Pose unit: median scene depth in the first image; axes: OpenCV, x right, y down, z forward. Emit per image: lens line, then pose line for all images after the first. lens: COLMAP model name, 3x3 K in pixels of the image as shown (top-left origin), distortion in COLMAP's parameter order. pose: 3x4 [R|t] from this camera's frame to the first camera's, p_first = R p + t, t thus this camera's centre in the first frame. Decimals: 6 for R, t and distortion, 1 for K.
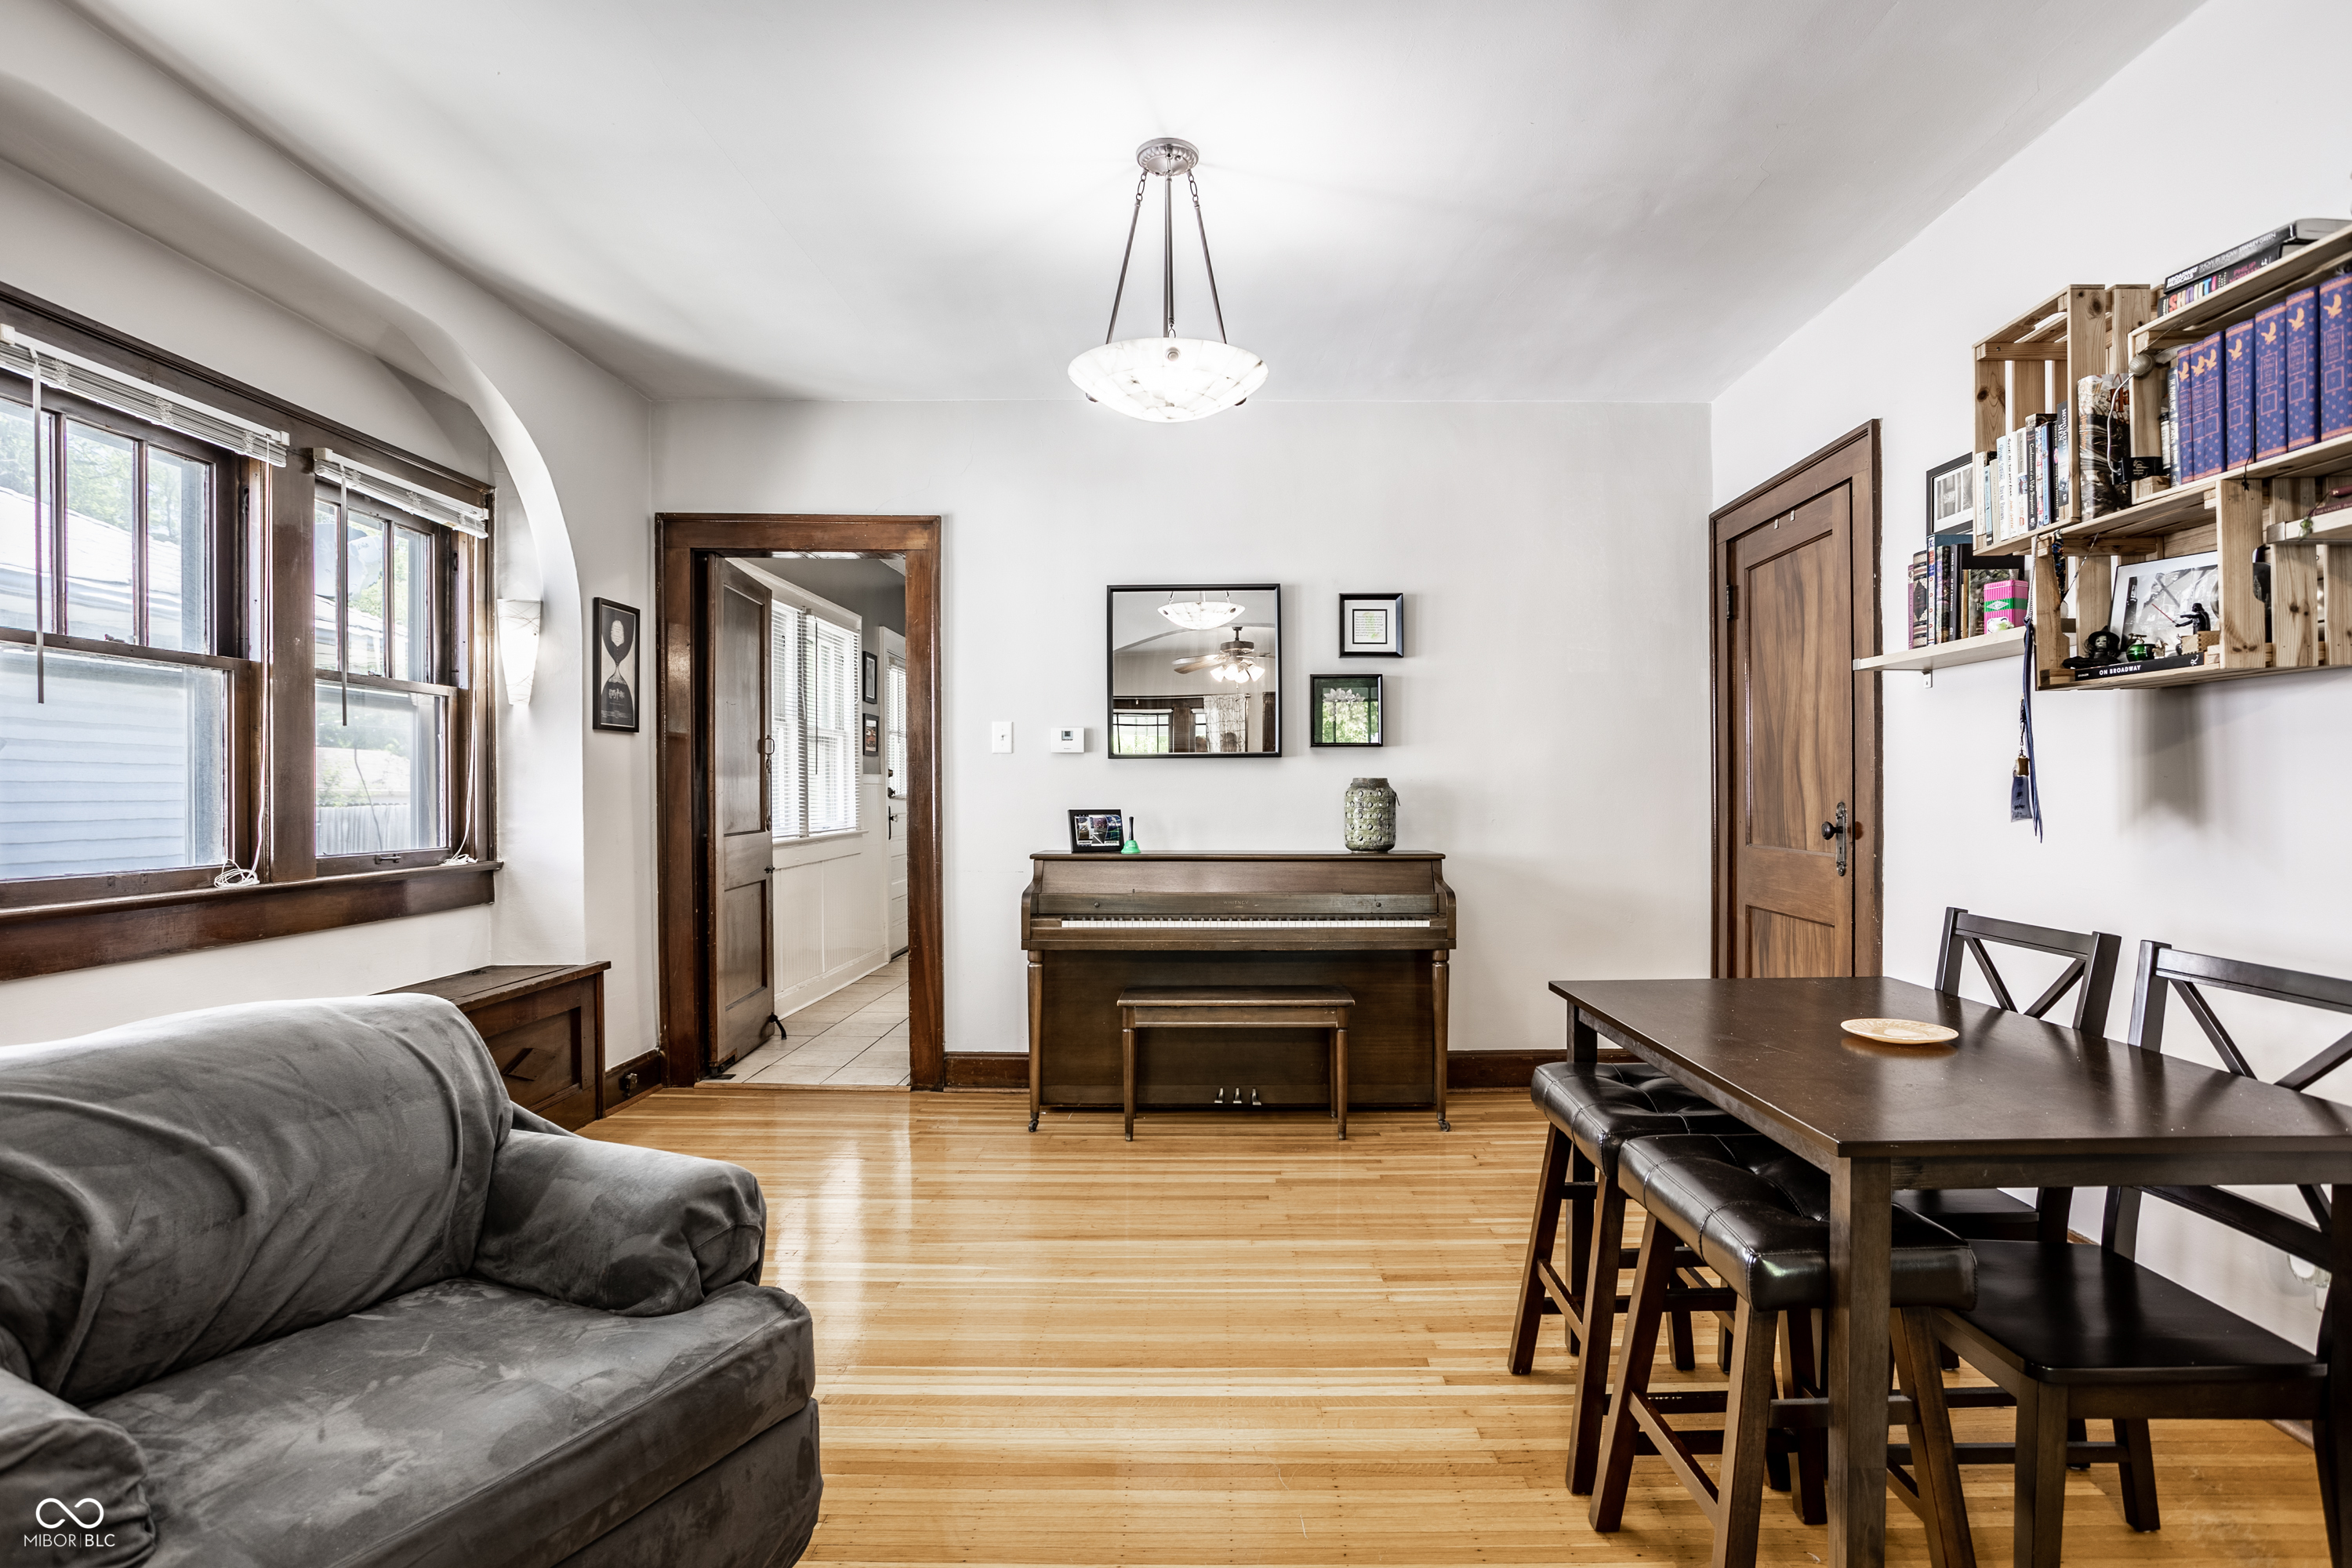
lens RADIAL K [[1224.2, 0, 1209.5], [0, 1224.2, 789.3], [0, 0, 1]] dist [-0.059749, 0.041276]
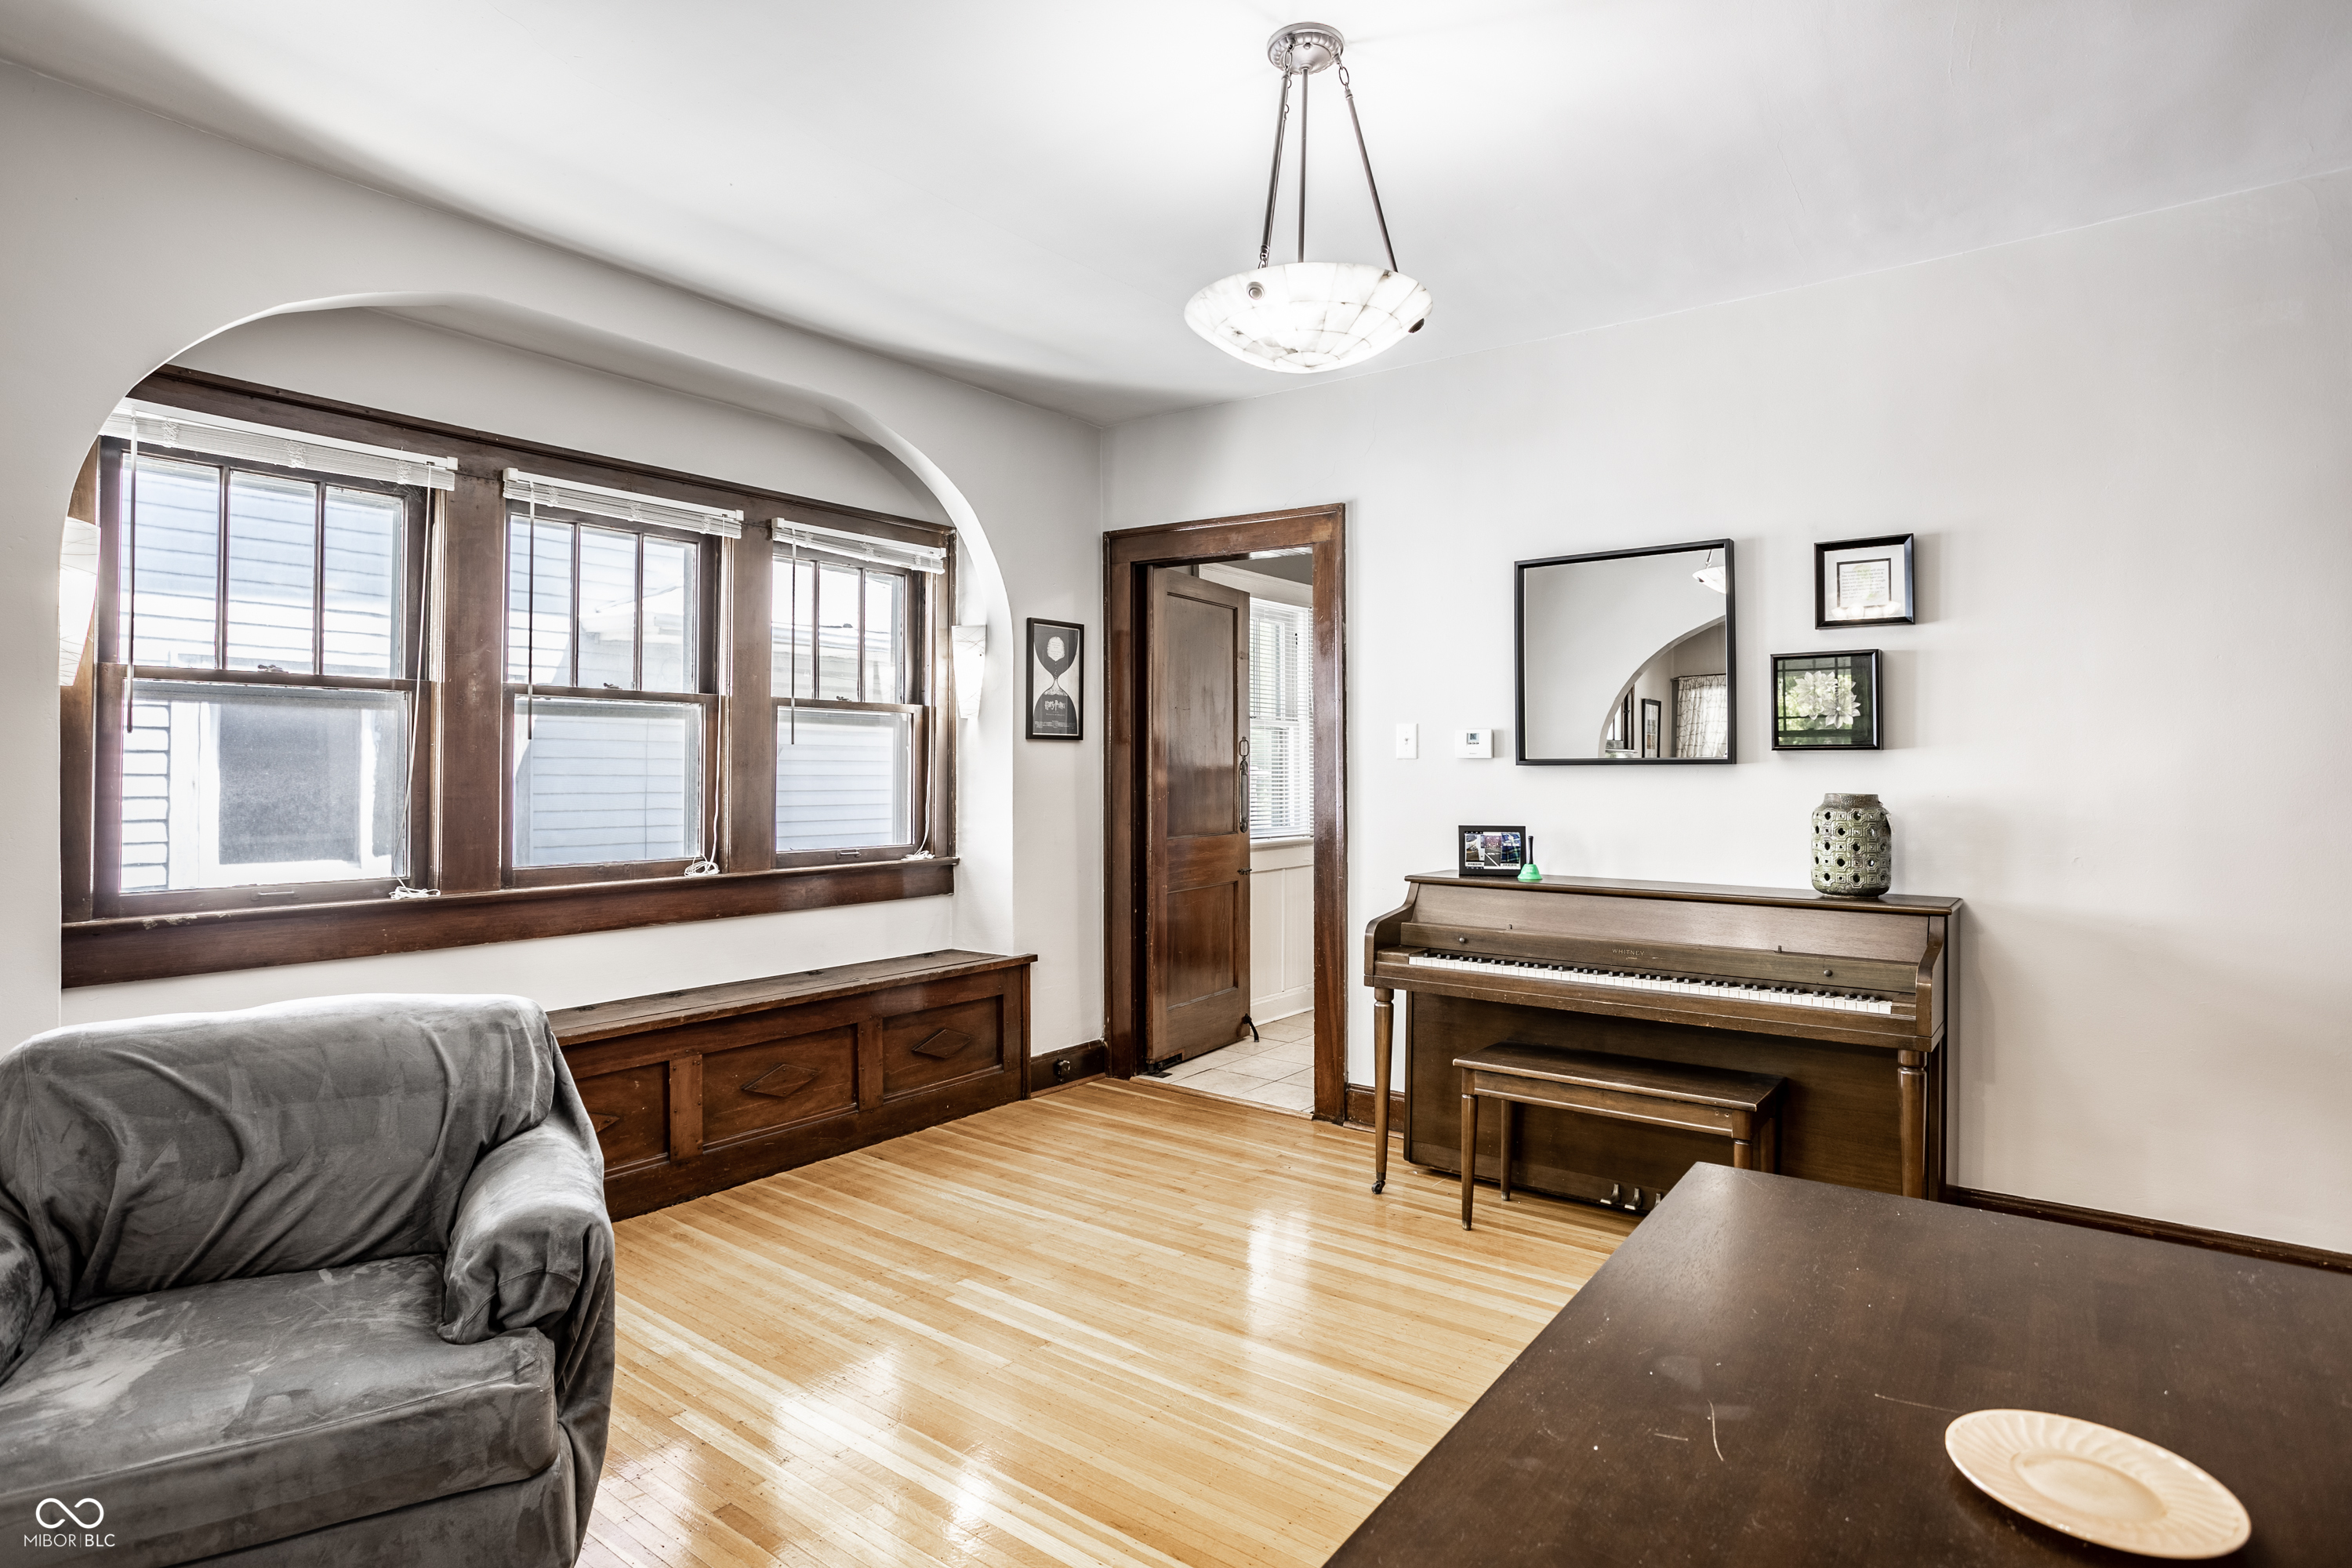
lens RADIAL K [[1222.8, 0, 1176.7], [0, 1222.8, 749.8], [0, 0, 1]] dist [-0.056953, 0.032714]
pose [[0.800605, -0.005150, -0.599170, 0.263830], [-0.003467, 0.999907, -0.013227, -0.026992], [0.599182, 0.012666, 0.800513, 0.207549]]
